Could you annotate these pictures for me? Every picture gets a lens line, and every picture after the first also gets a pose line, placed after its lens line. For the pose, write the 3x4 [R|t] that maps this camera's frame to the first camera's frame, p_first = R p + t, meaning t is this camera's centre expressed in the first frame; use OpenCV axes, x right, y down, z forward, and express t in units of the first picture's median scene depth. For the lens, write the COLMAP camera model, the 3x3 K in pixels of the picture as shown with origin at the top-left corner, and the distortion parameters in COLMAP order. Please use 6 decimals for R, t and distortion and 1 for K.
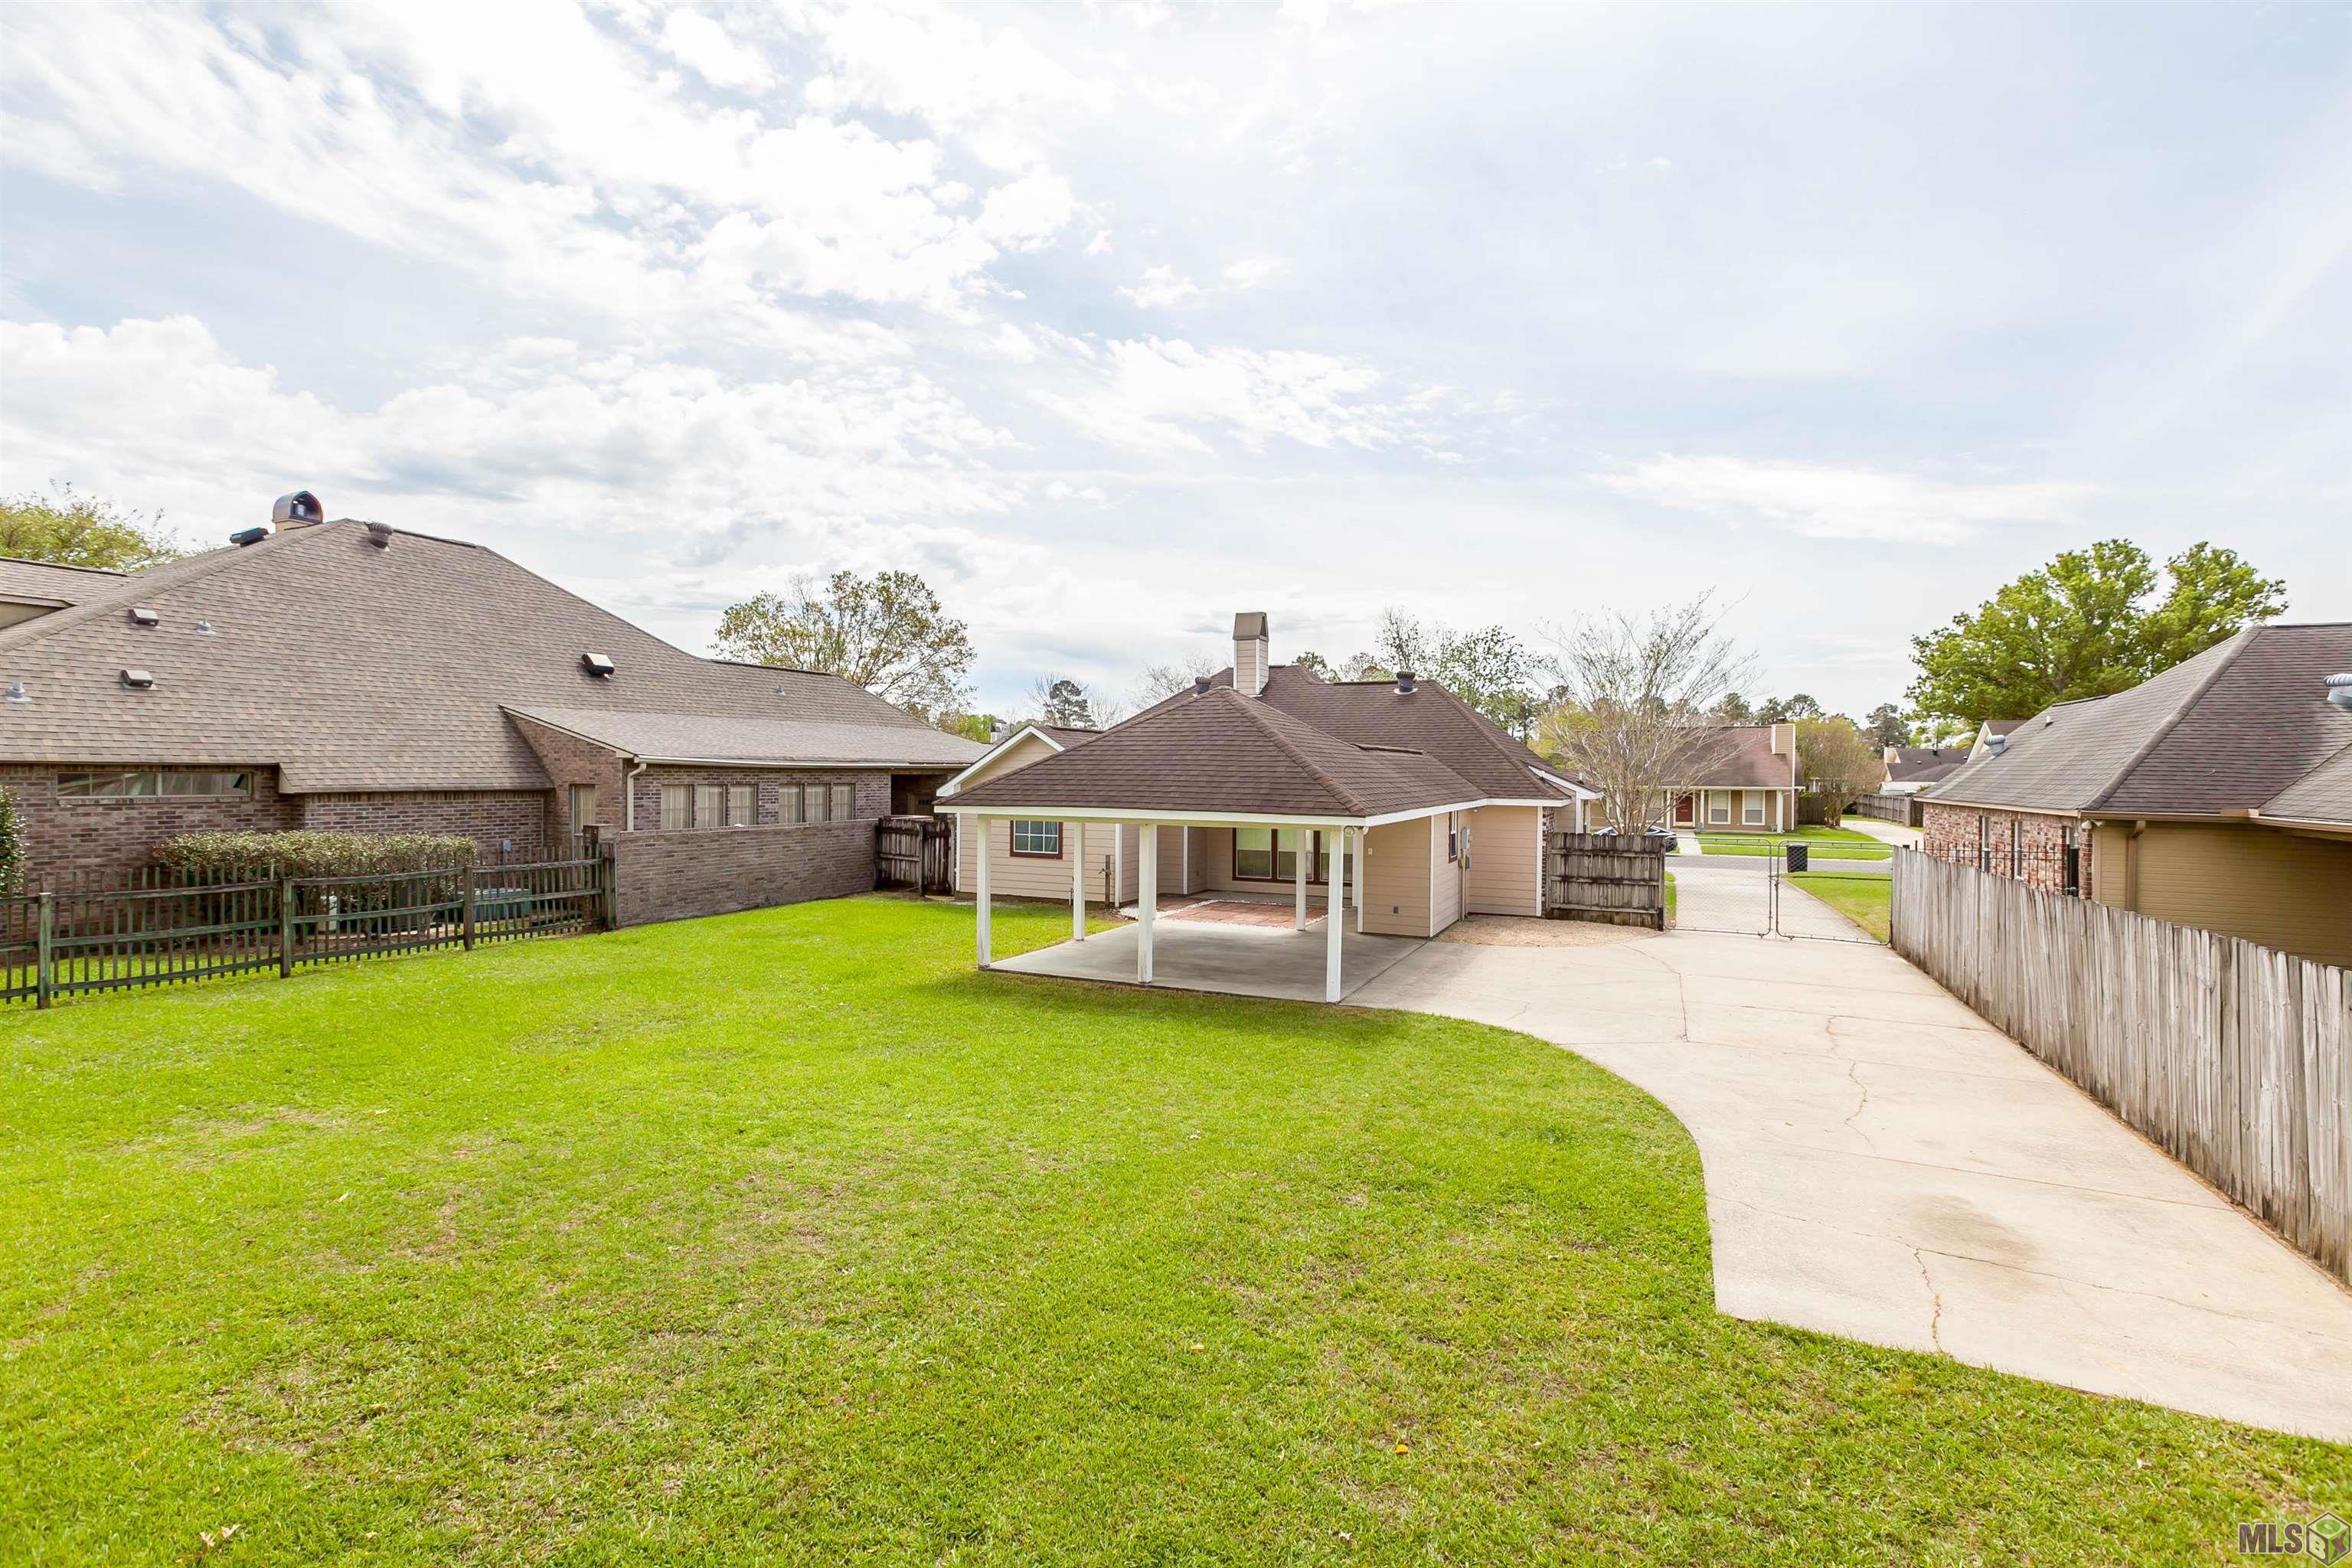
lens RADIAL K [[1060.9, 0, 1169.5], [0, 1060.9, 785.3], [0, 0, 1]] dist [0.005645, -0.000558]
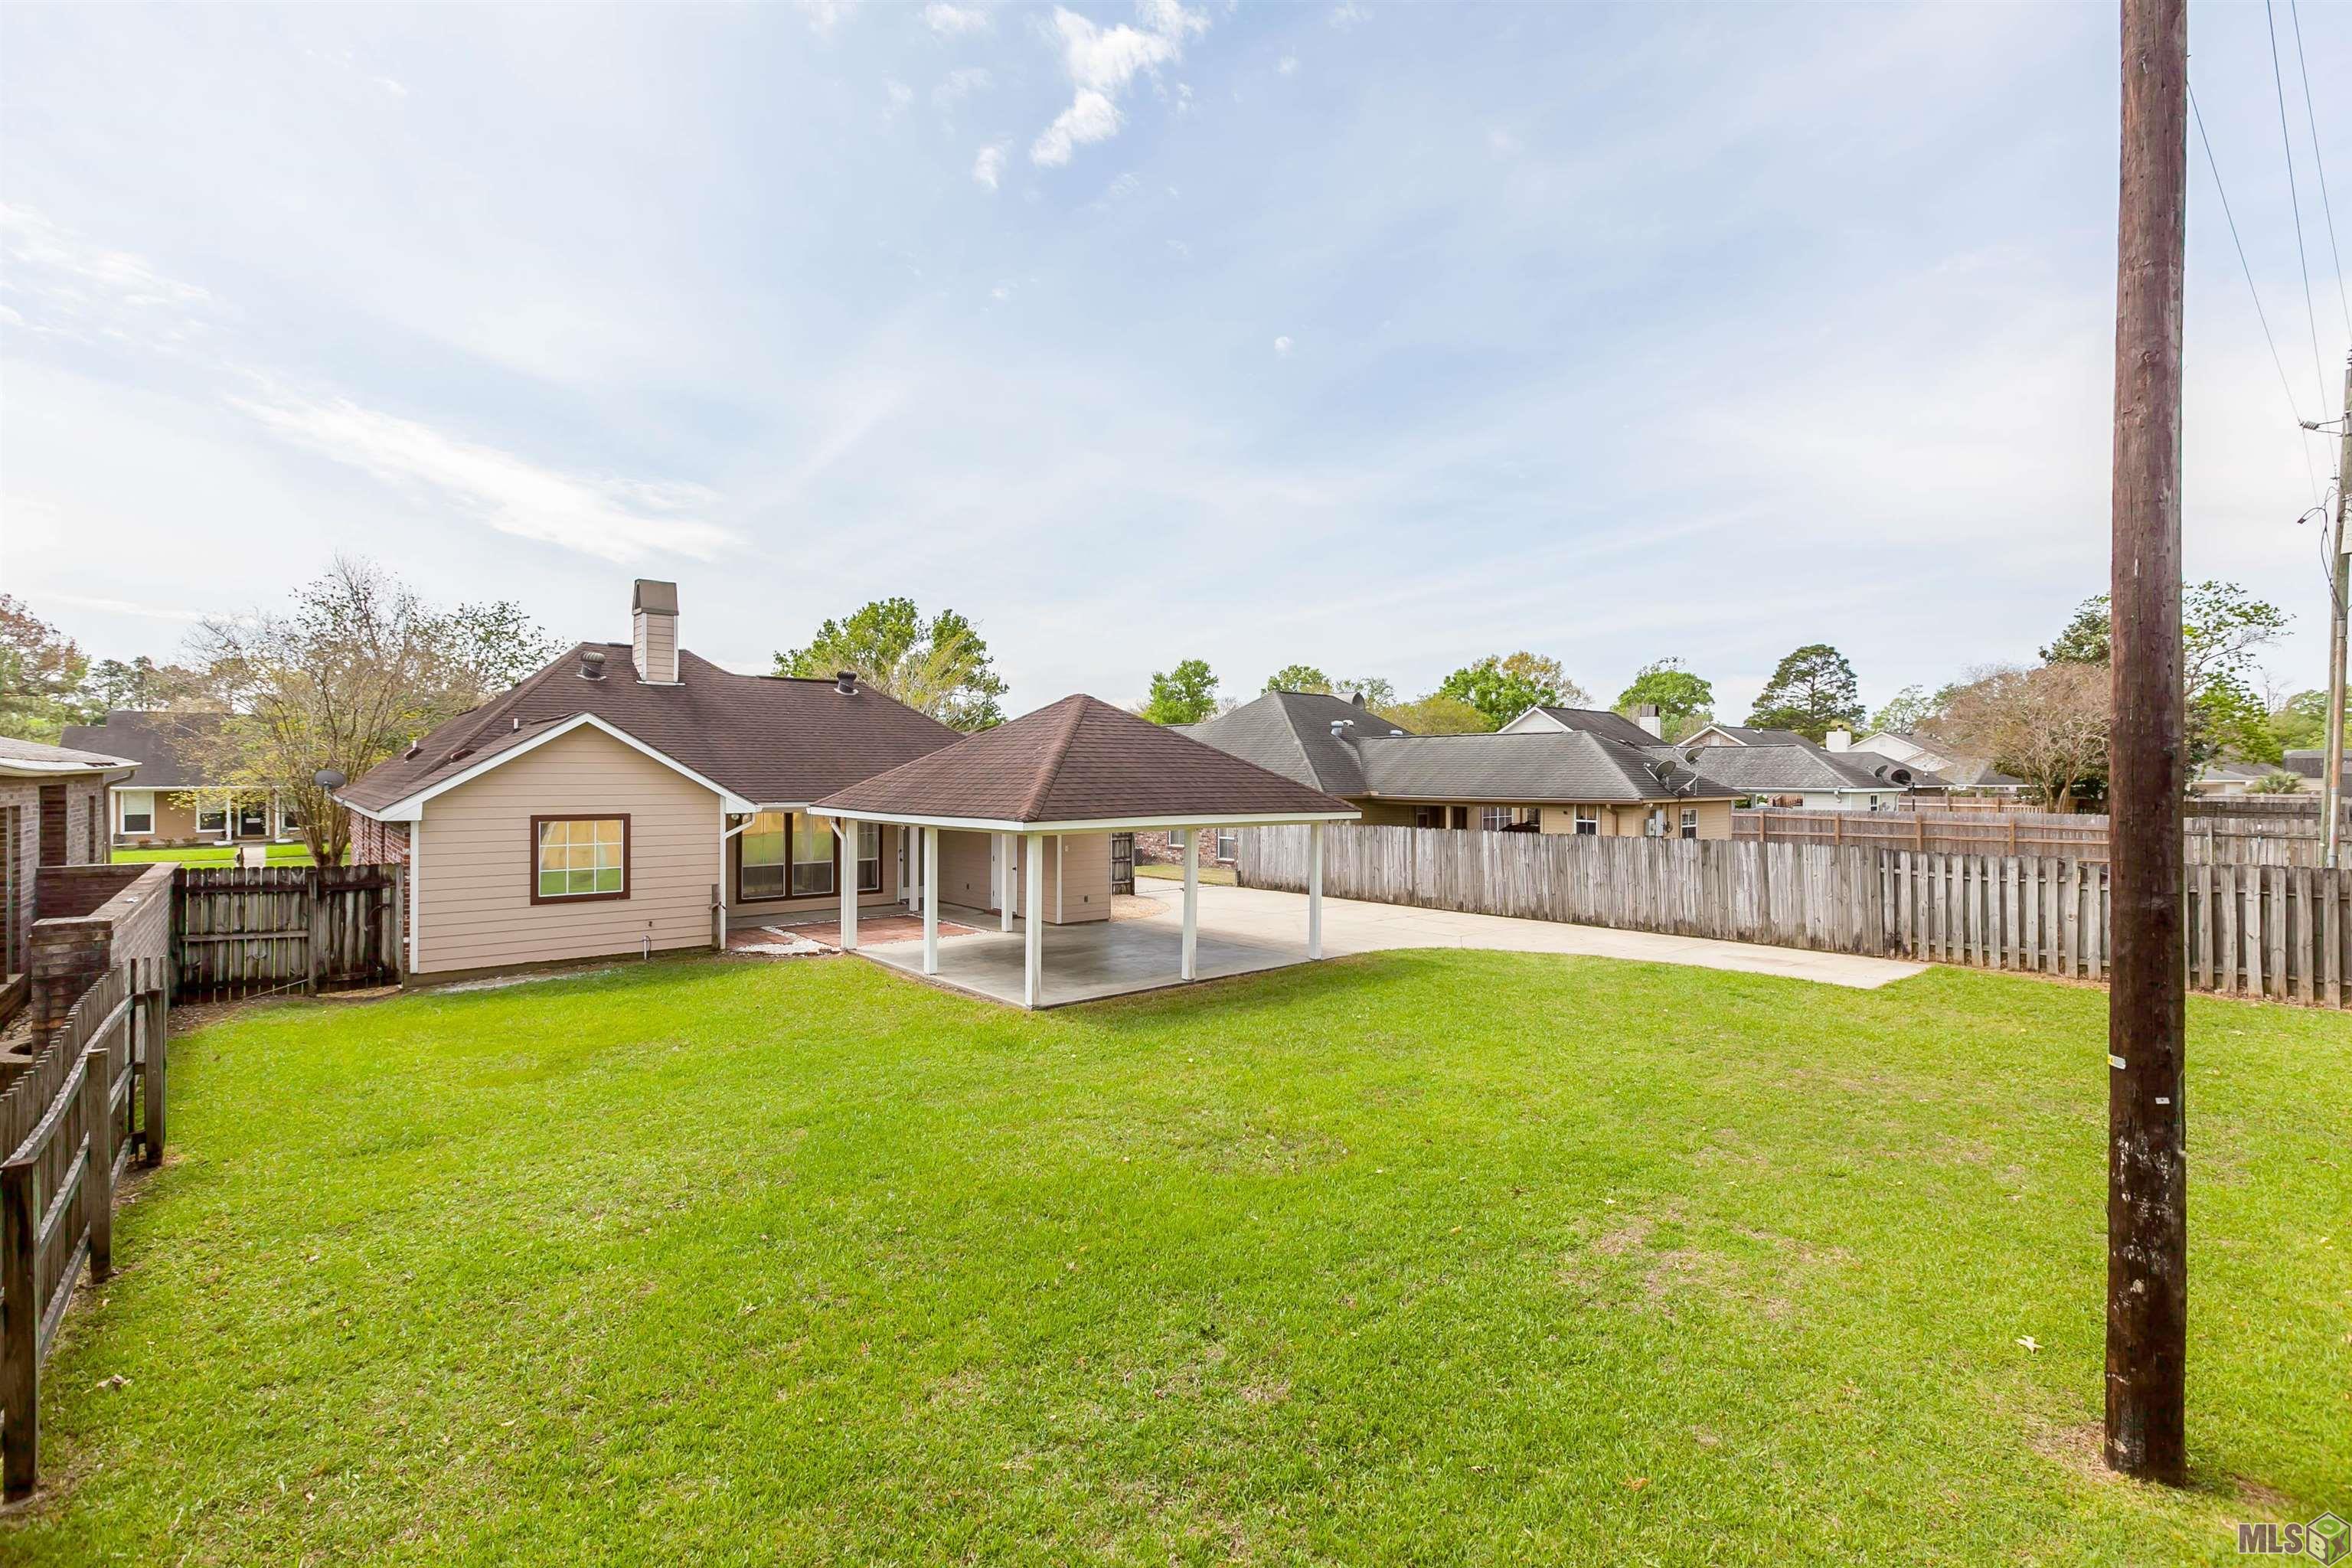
lens RADIAL K [[1060.9, 0, 1165.3], [0, 1060.9, 764.1], [0, 0, 1]] dist [0.005645, -0.000558]
pose [[0.412035, -0.000230, 0.911168, -0.596460], [0.013390, 0.999894, -0.005802, -0.012885], [-0.911069, 0.014591, 0.411995, 0.355471]]
